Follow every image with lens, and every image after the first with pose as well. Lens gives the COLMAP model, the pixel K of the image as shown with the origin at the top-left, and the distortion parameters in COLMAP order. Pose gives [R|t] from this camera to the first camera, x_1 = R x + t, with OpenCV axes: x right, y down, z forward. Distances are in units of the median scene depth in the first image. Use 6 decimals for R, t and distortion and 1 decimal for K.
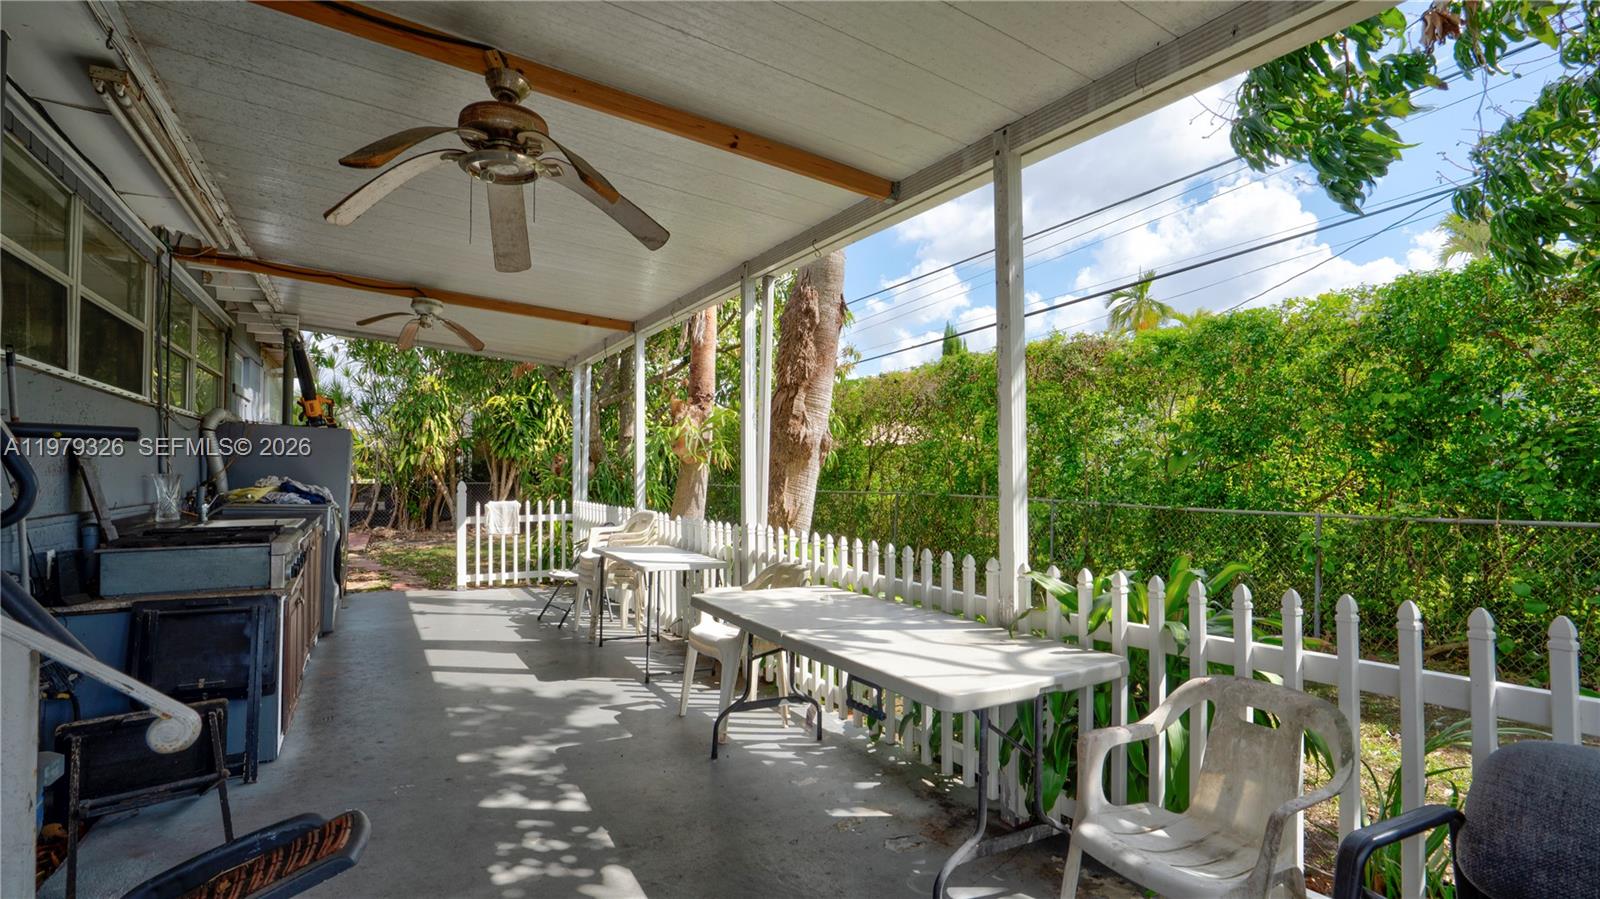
lens RADIAL K [[751.8, 0, 779.9], [0, 751.8, 461.4], [0, 0, 1]] dist [-0.025347, 0.009001]
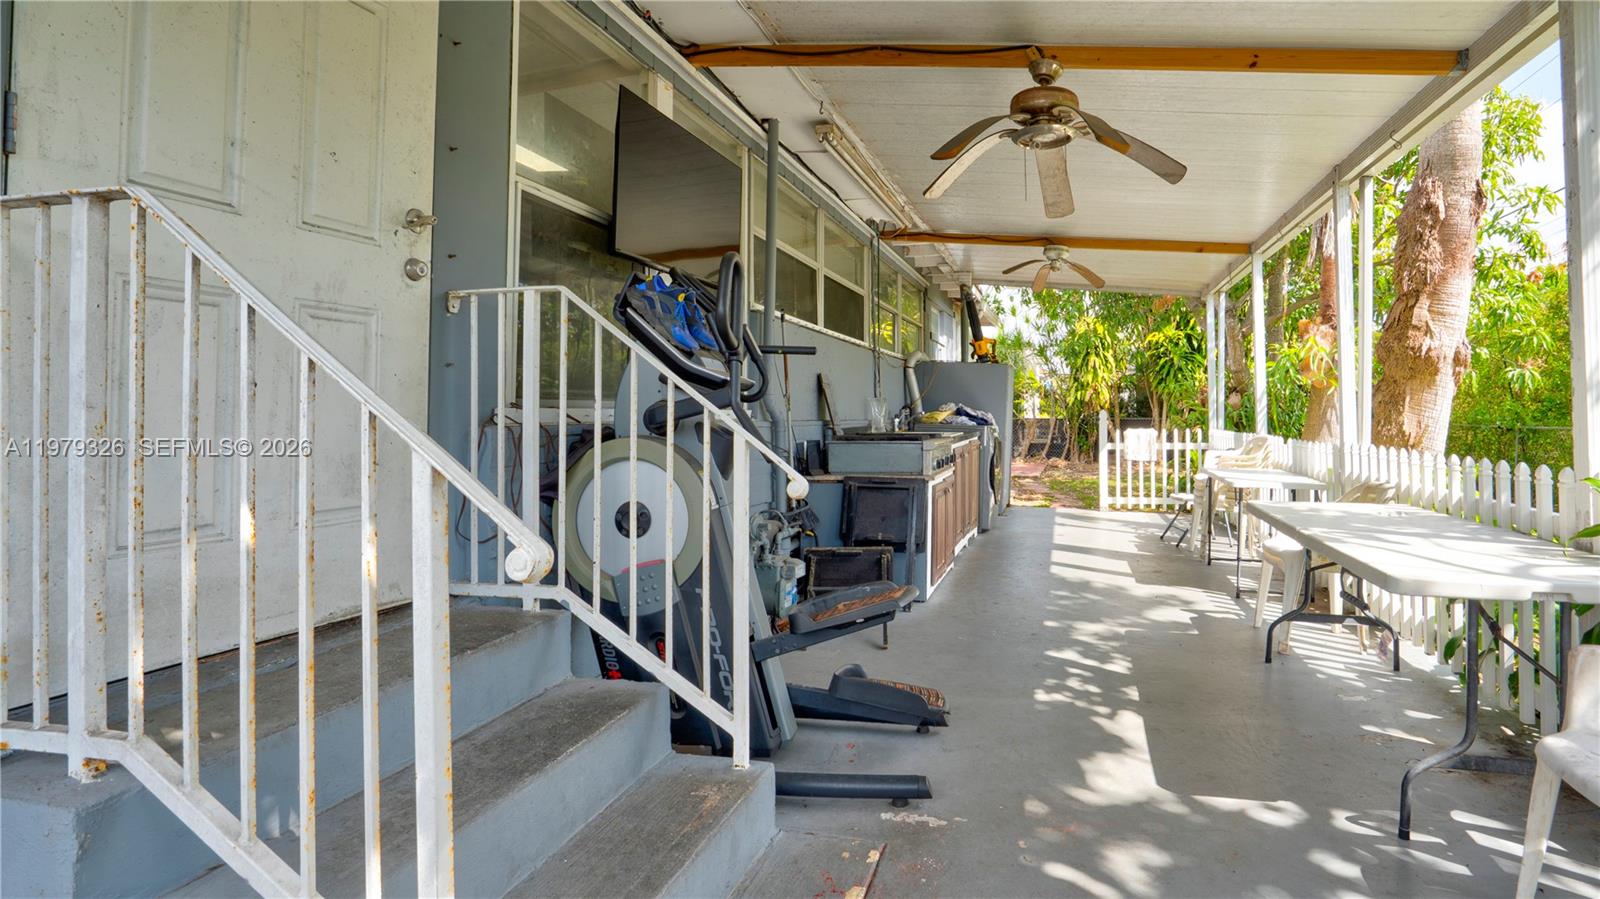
lens RADIAL K [[795.2, 0, 941.6], [0, 795.2, 392.8], [0, 0, 1]] dist [-0.031971, 0.001166]
pose [[0.789322, -0.016135, -0.613768, 0.163254], [0.007983, 0.999840, -0.016018, 0.031575], [0.613928, 0.007744, 0.789324, -0.084105]]
